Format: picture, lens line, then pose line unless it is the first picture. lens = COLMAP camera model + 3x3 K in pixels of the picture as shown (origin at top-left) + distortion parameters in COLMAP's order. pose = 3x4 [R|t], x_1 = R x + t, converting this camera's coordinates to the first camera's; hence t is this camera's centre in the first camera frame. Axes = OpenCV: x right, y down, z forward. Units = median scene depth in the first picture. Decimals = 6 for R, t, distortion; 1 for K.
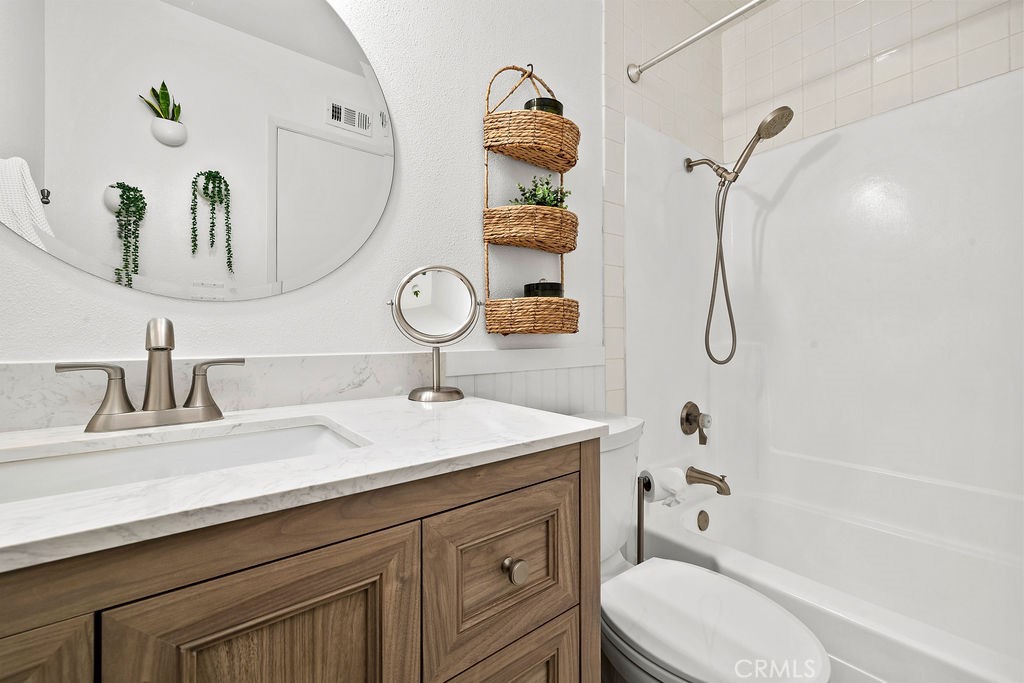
lens RADIAL K [[421.2, 0, 502.7], [0, 421.2, 340.0], [0, 0, 1]] dist [0.002130, 0.000043]
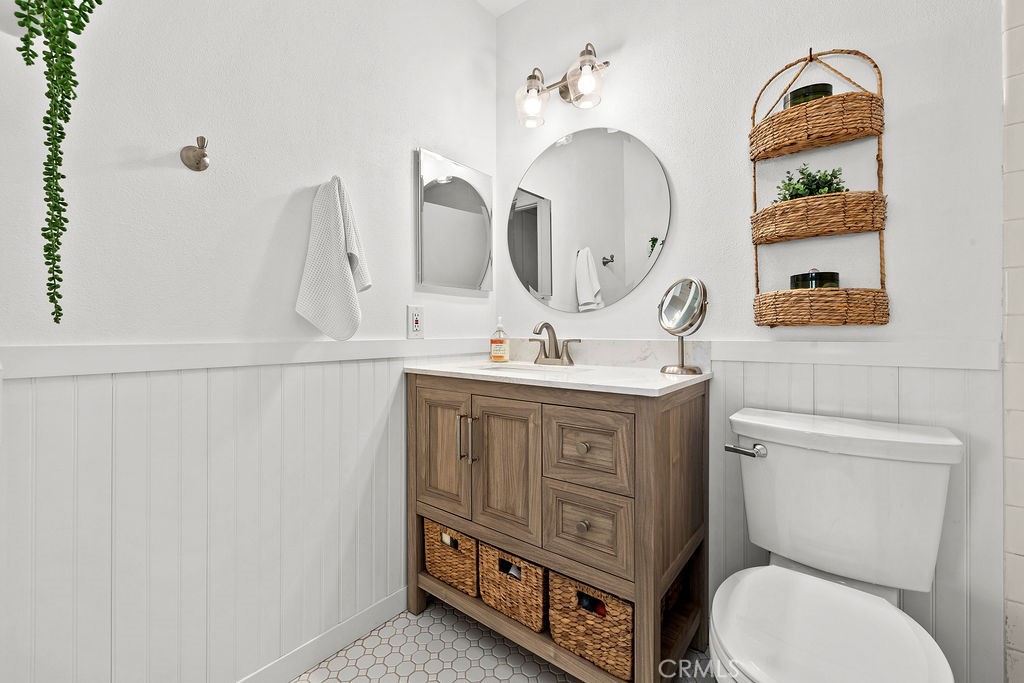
lens RADIAL K [[432.4, 0, 509.7], [0, 432.4, 337.6], [0, 0, 1]] dist [0.001208, 0.000156]
pose [[0.246349, 0.018028, -0.969013, 1.481564], [-0.007438, 0.999833, 0.016711, 0.002334], [0.969153, 0.003091, 0.246442, 0.137144]]
